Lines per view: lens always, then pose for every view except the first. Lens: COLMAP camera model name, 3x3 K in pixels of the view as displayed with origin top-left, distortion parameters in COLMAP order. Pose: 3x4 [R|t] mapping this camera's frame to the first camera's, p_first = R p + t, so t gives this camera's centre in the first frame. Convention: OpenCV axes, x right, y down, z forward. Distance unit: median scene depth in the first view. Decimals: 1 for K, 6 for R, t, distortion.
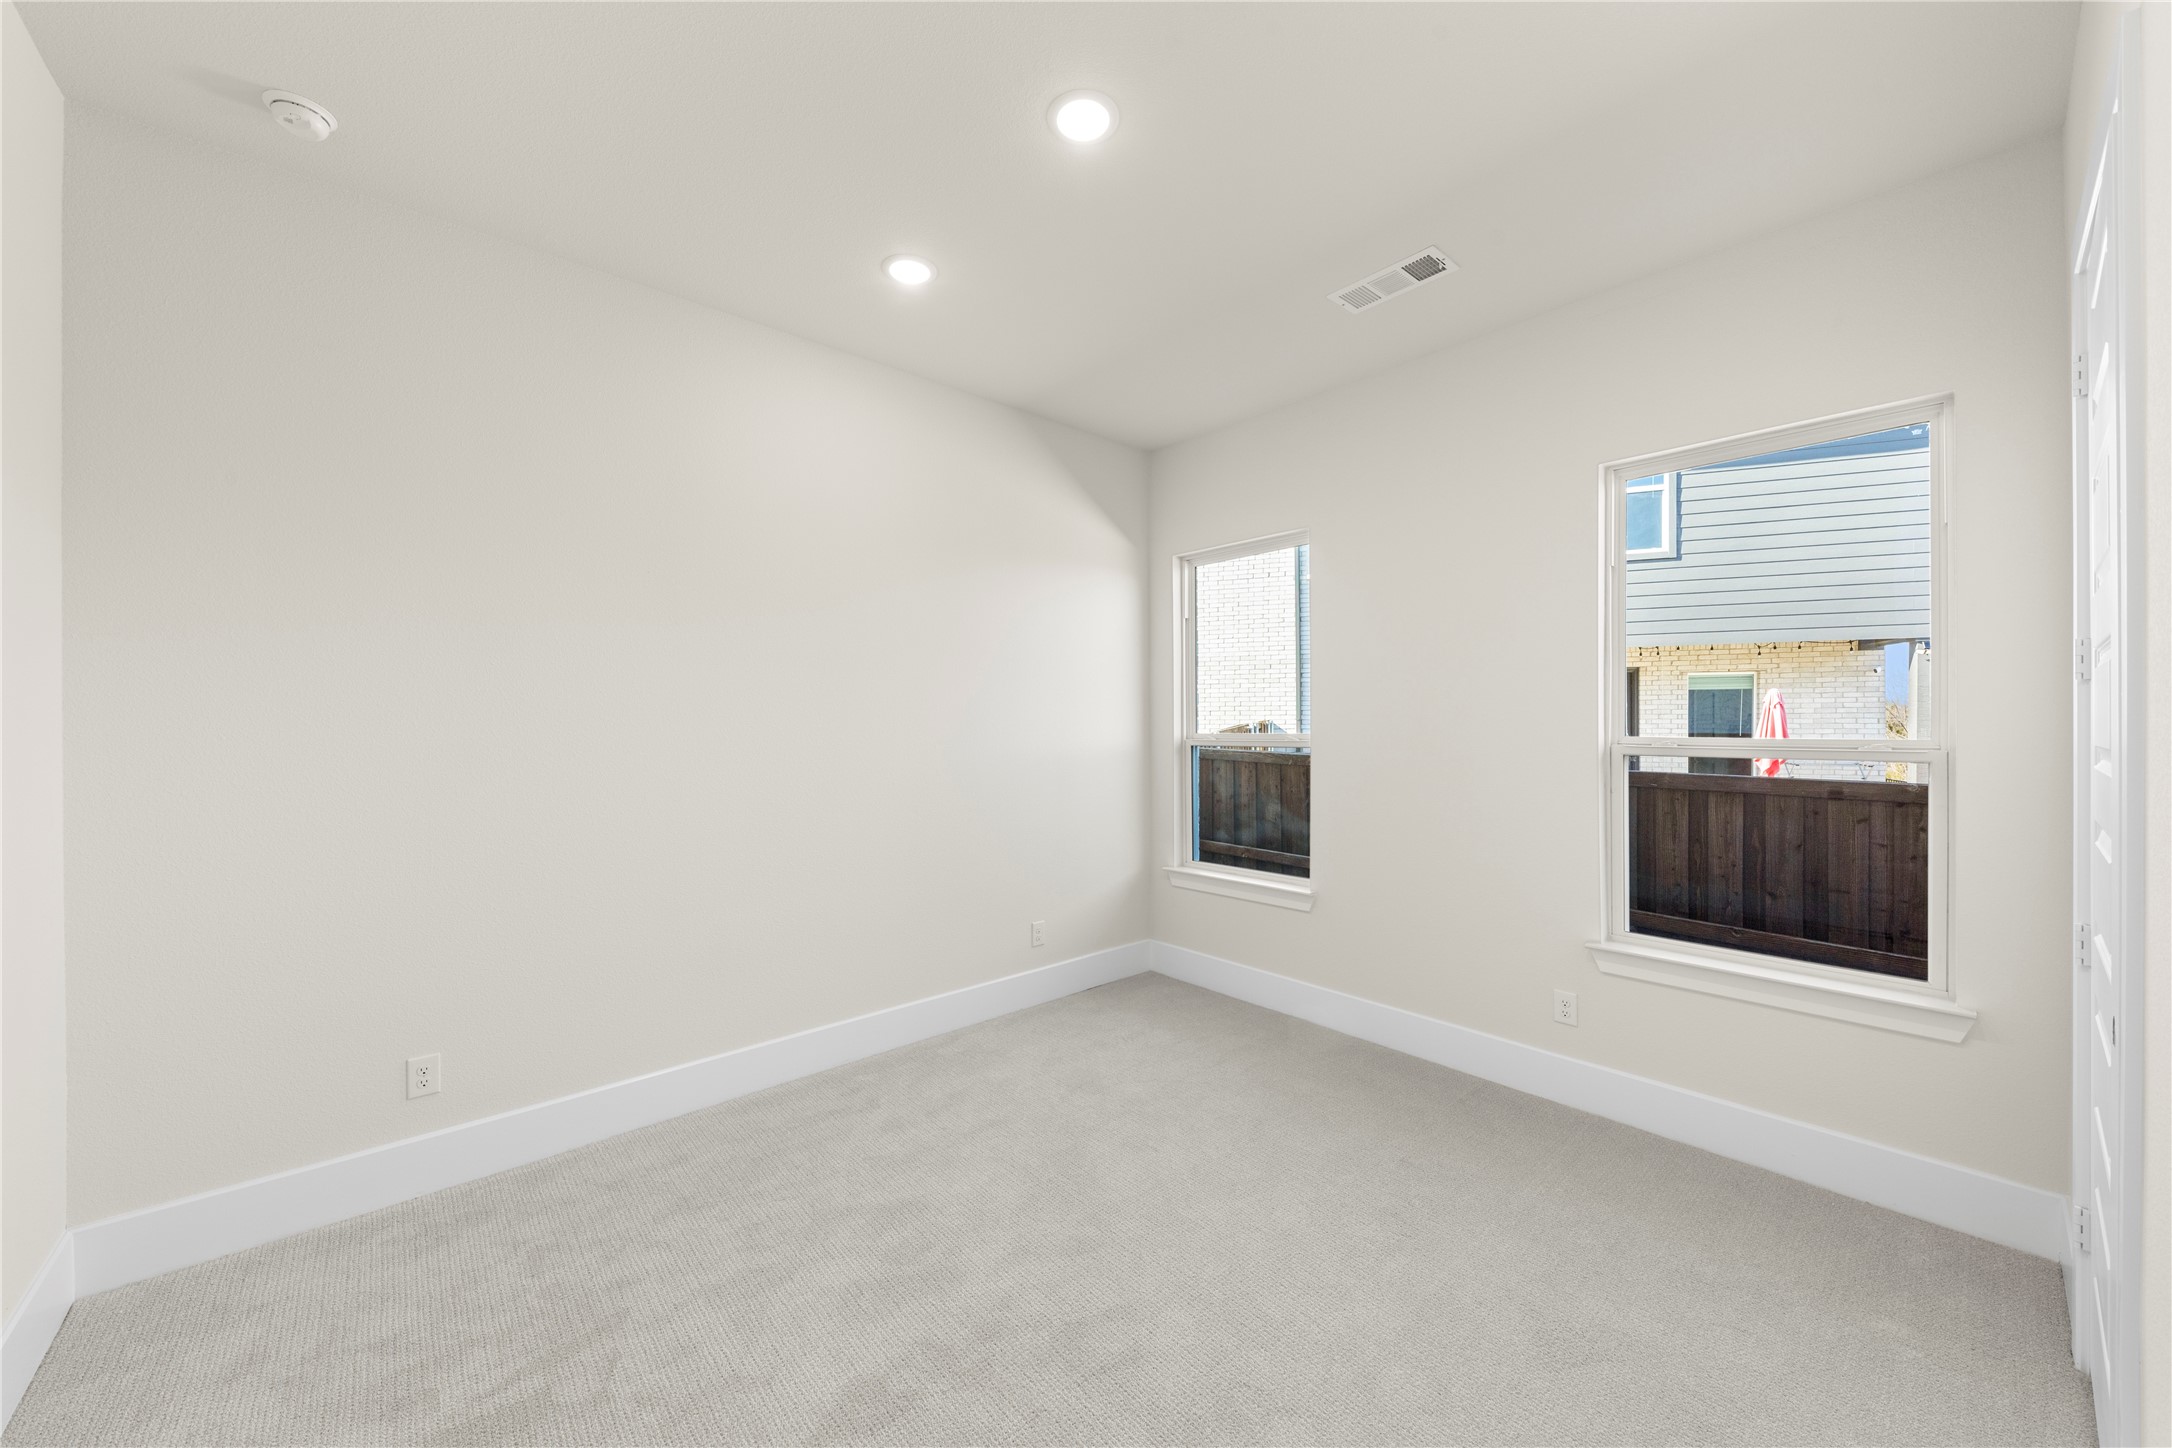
lens RADIAL K [[798.6, 0, 1086.0], [0, 798.6, 724.0], [0, 0, 1]] dist [-0.000035, 0.000042]
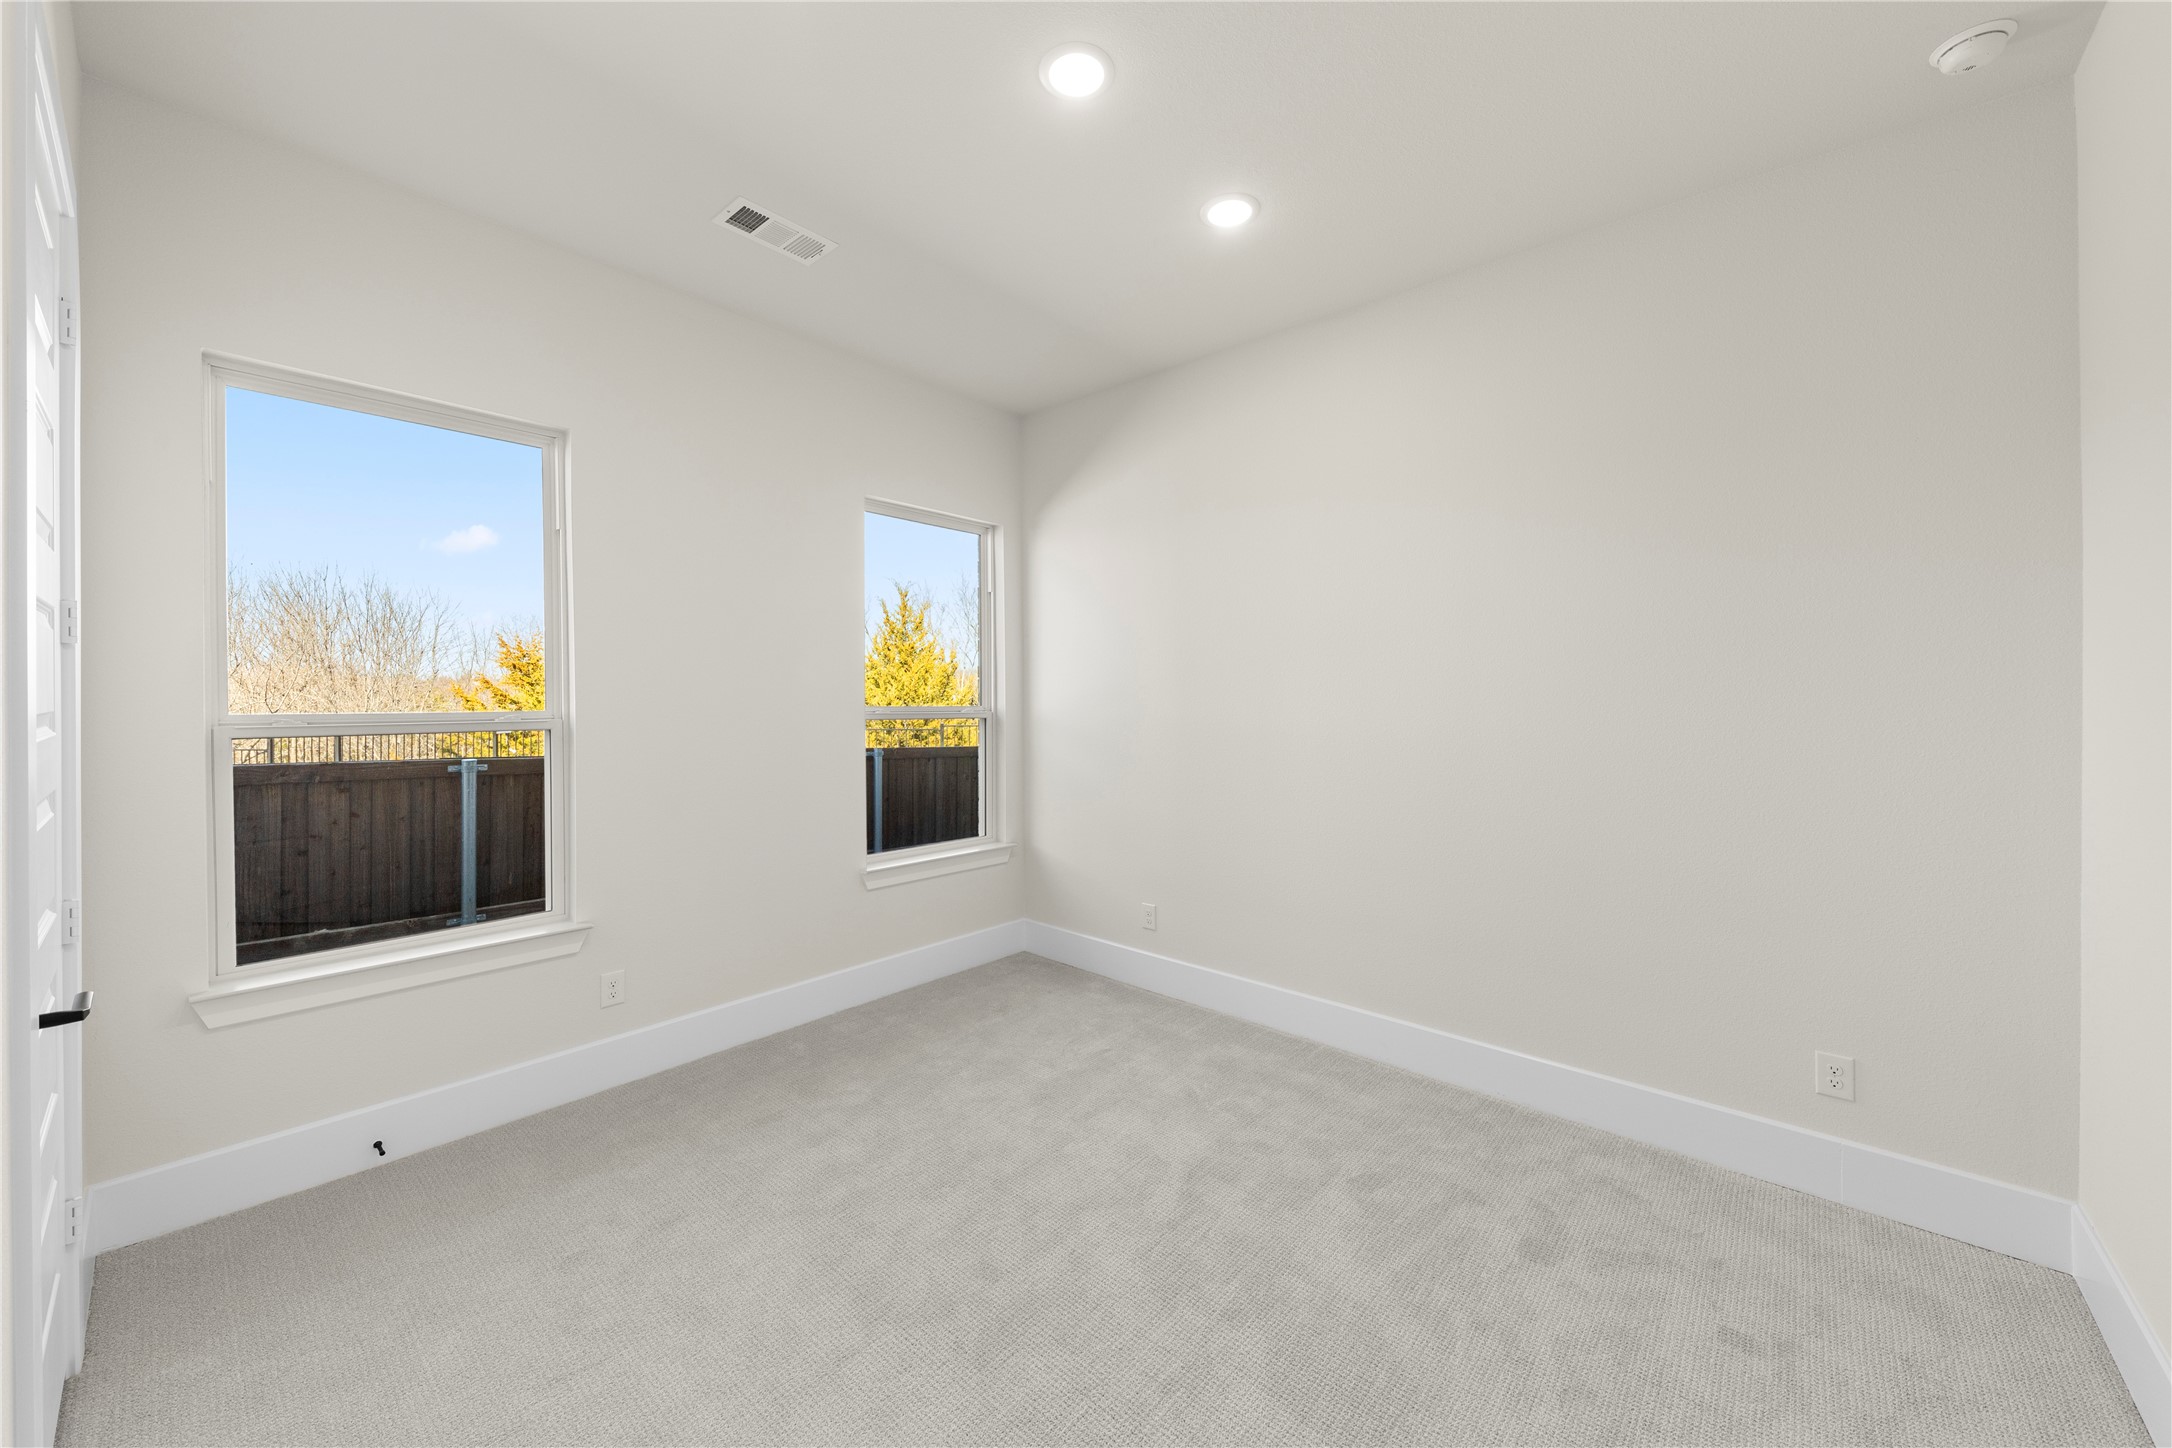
lens RADIAL K [[747.6, 0, 1086.0], [0, 747.6, 724.0], [0, 0, 1]] dist [0.007705, -0.000005]
pose [[-0.167674, -0.006341, 0.985822, -0.336612], [-0.007474, 0.999959, 0.005160, 0.008013], [-0.985814, -0.006503, -0.167714, 0.436649]]
